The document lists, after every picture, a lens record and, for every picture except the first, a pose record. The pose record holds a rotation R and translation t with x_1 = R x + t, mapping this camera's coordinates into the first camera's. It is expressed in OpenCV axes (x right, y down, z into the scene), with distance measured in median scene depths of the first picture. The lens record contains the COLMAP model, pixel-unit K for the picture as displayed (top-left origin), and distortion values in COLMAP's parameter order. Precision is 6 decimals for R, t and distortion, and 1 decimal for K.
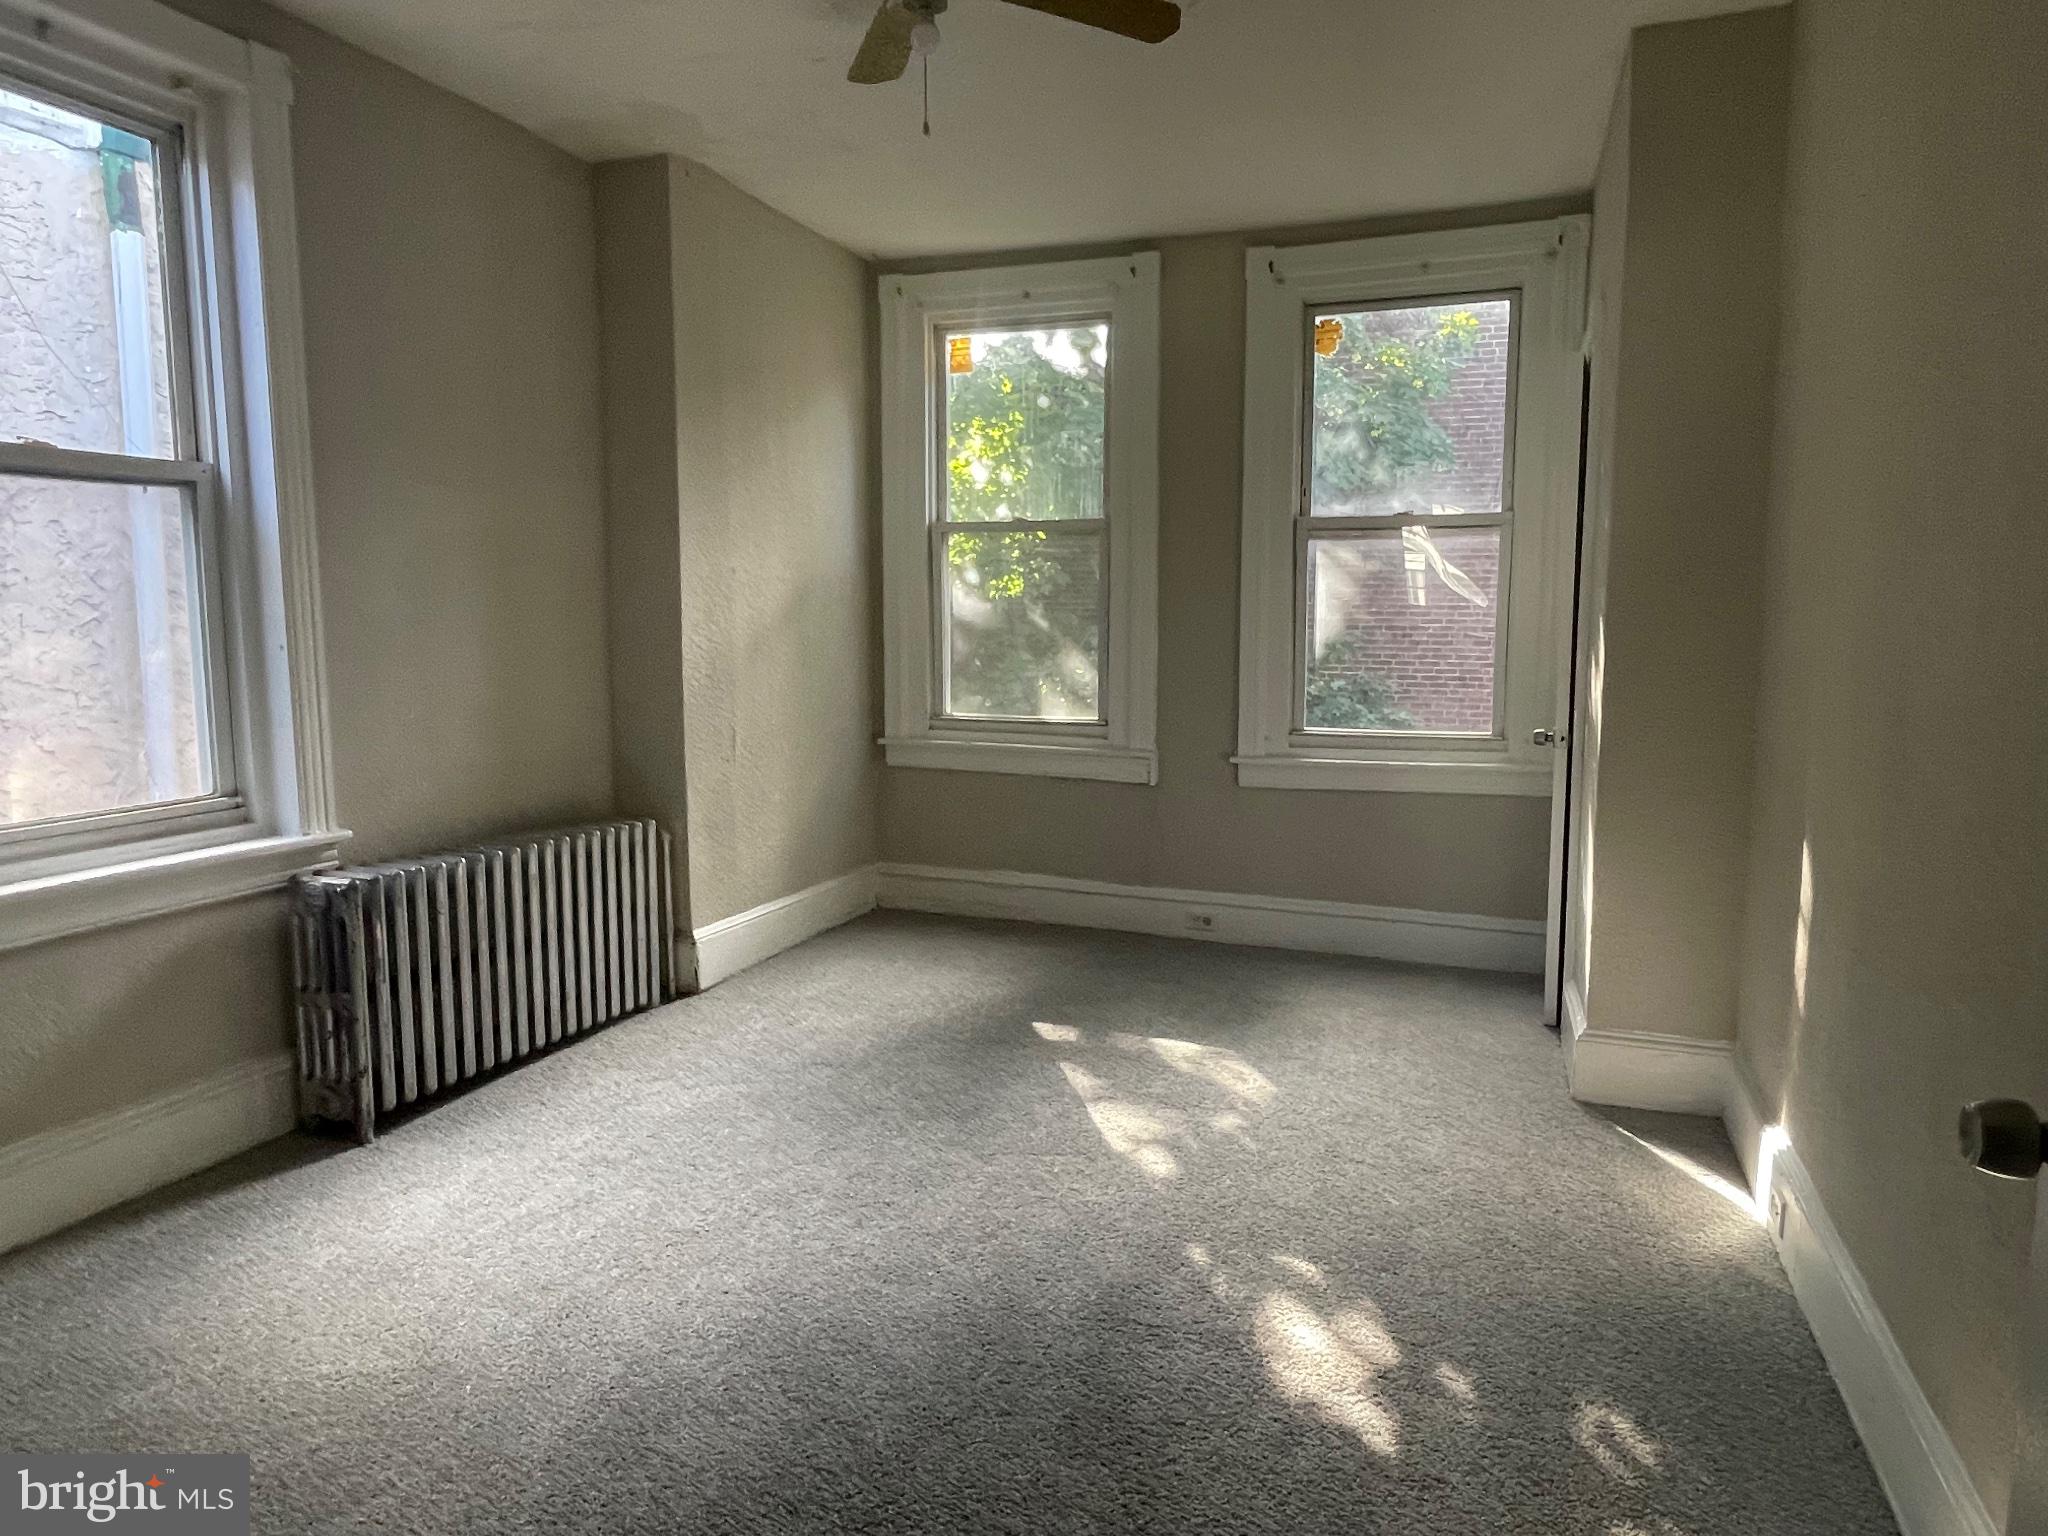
lens RADIAL K [[1283.4, 0, 1038.3], [0, 1283.4, 753.9], [0, 0, 1]] dist [-0.003711, -0.001943]
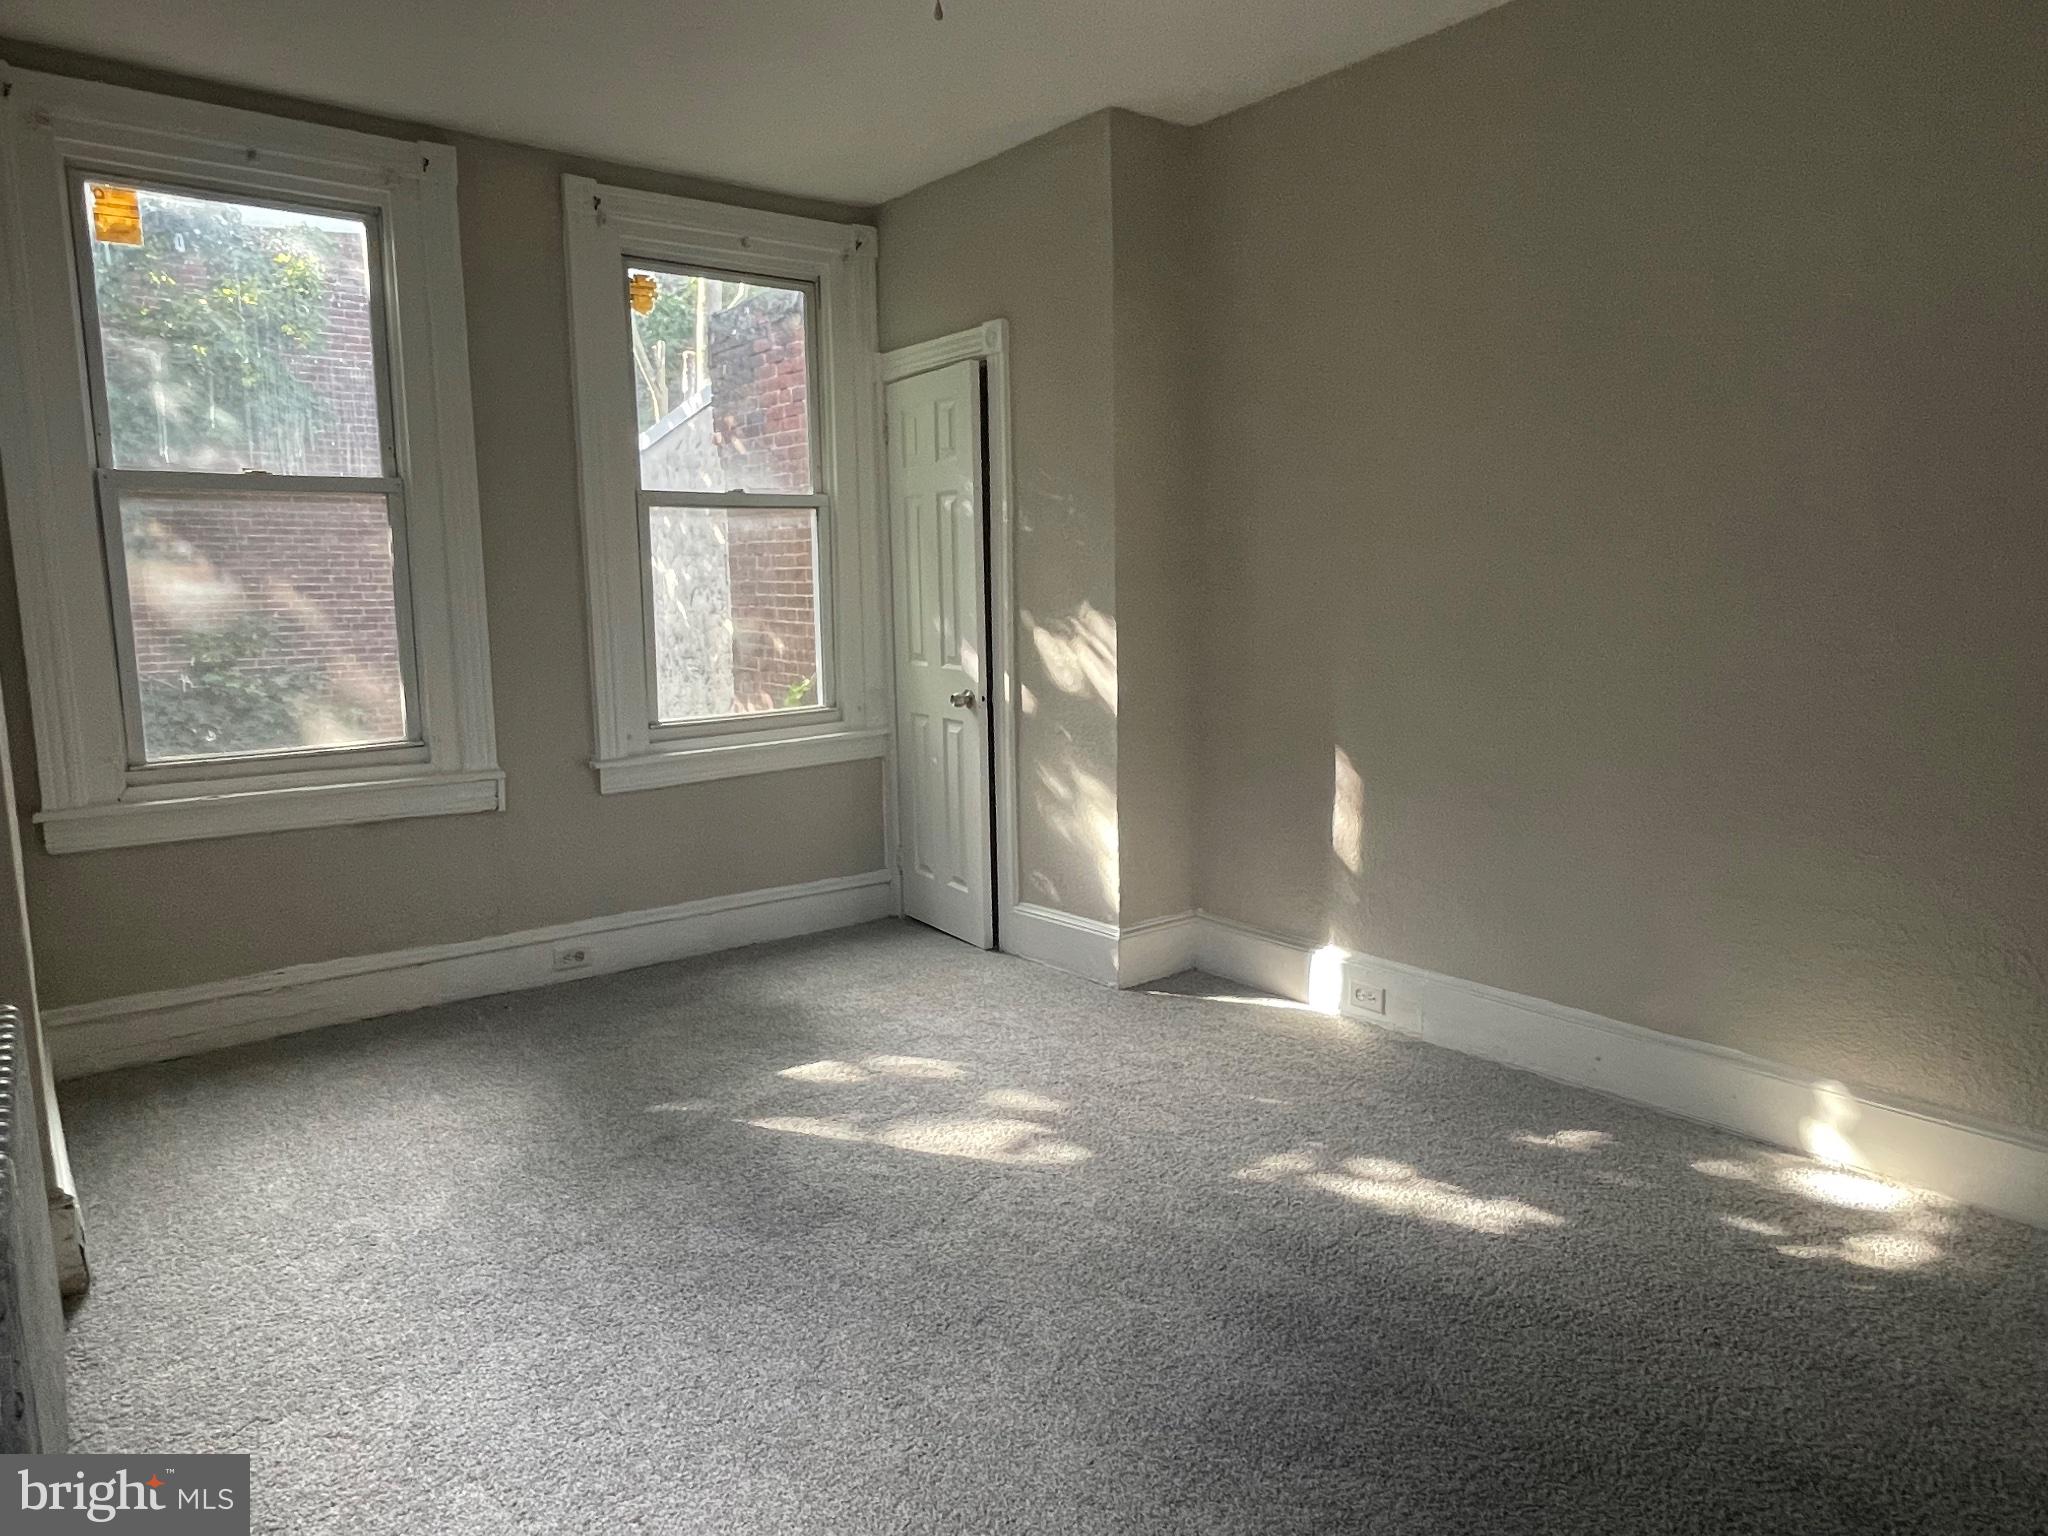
lens RADIAL K [[1283.4, 0, 1038.3], [0, 1283.4, 753.9], [0, 0, 1]] dist [-0.003711, -0.001943]
pose [[0.514136, -0.128922, 0.847964, -0.451238], [0.109898, 0.990392, 0.083943, -0.045336], [-0.850639, 0.050032, 0.523364, 0.297377]]
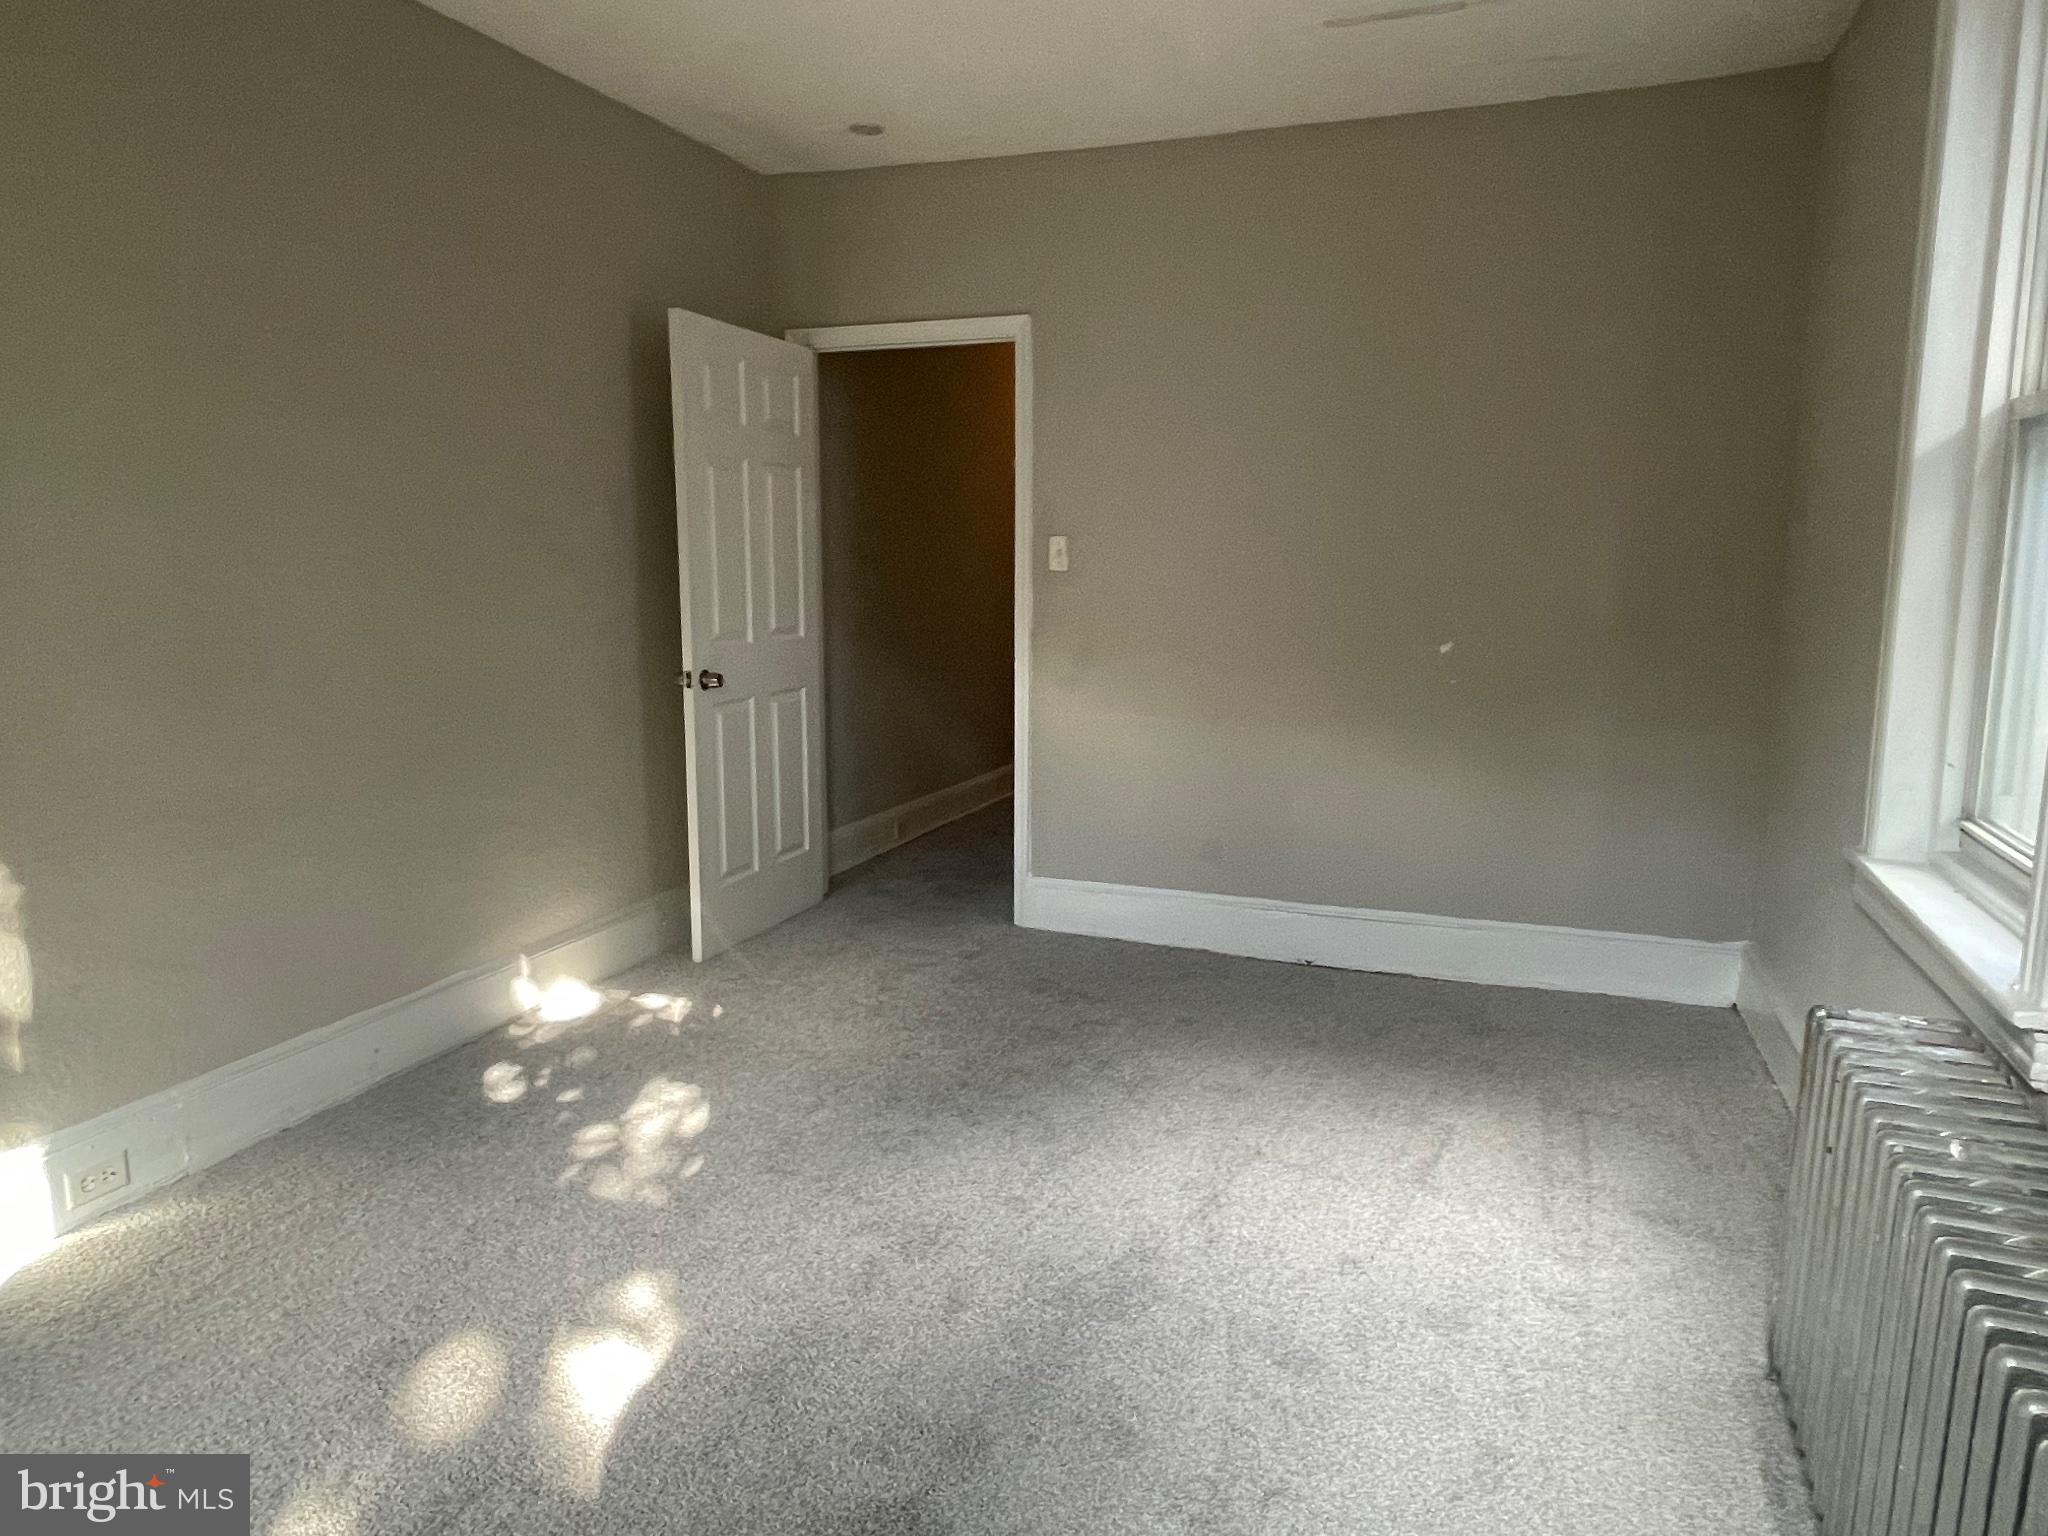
lens RADIAL K [[1286.6, 0, 1025.9], [0, 1286.6, 771.2], [0, 0, 1]] dist [-0.001017, -0.000371]
pose [[-0.999796, -0.013471, 0.015047, -0.102726], [-0.008790, 0.961021, 0.276334, -0.148904], [-0.018183, 0.276146, -0.960944, 1.066250]]
